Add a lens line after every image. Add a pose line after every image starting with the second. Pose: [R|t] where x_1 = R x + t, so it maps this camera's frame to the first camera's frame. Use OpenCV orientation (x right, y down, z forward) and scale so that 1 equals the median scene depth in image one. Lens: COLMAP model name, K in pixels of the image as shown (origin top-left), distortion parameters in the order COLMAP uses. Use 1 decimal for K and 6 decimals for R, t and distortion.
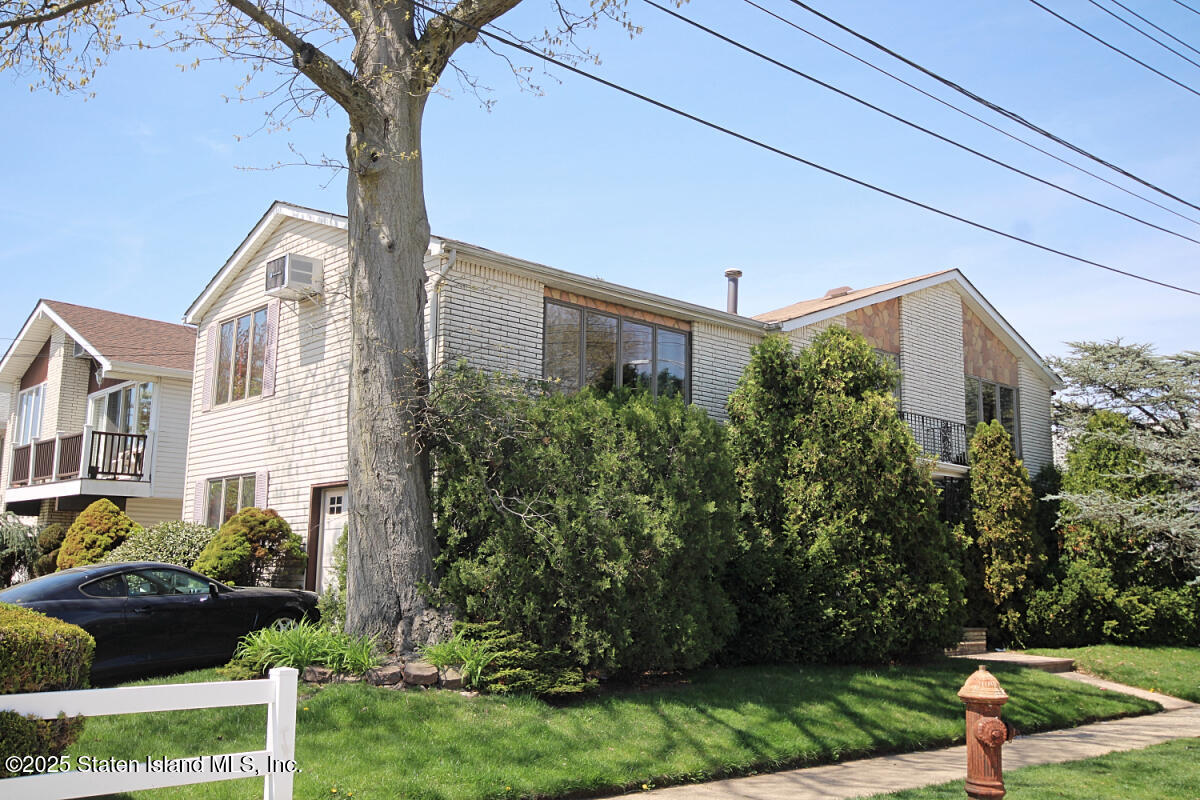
lens RADIAL K [[1148.4, 0, 599.9], [0, 1148.4, 396.7], [0, 0, 1]] dist [0.022431, 0.000000]
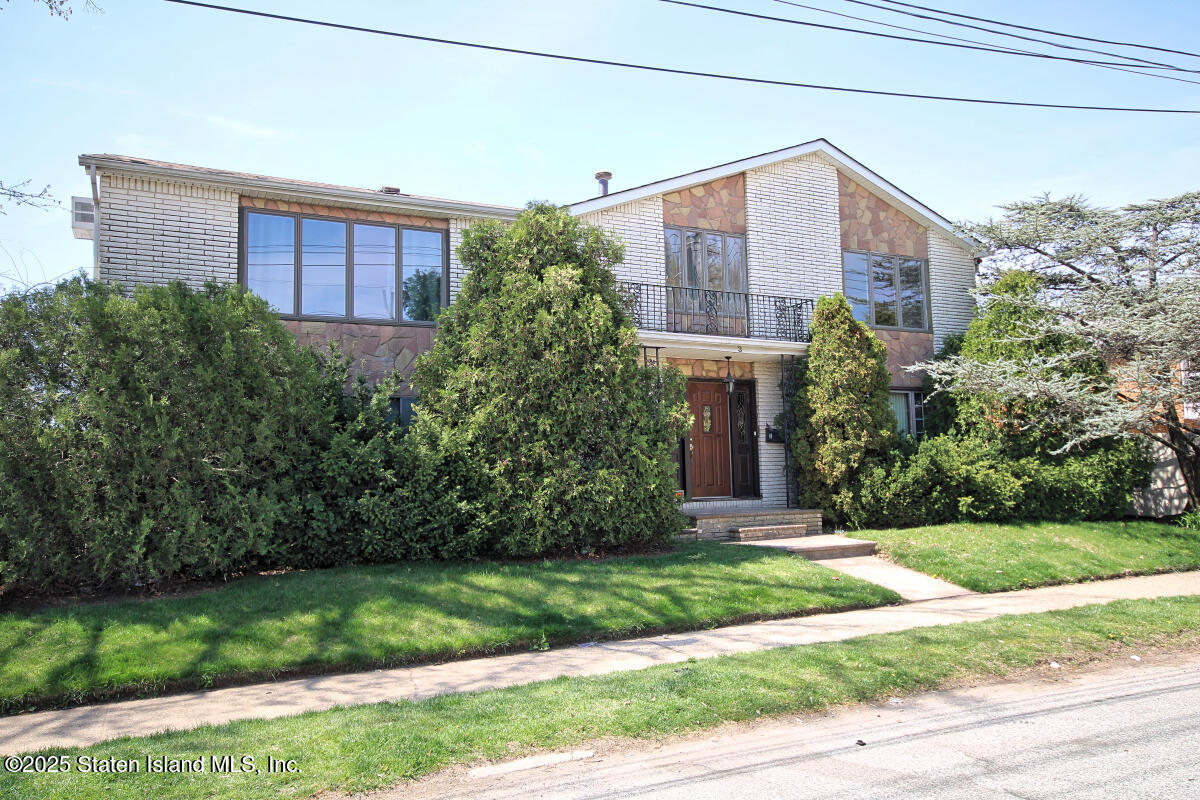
lens RADIAL K [[883.8, 0, 599.9], [0, 883.8, 403.8], [0, 0, 1]] dist [0.010598, 0.005839]
pose [[0.957984, -0.063668, -0.279666, 0.367185], [0.085786, 0.994020, 0.067559, 0.048128], [0.273693, -0.088712, 0.957717, 0.254389]]
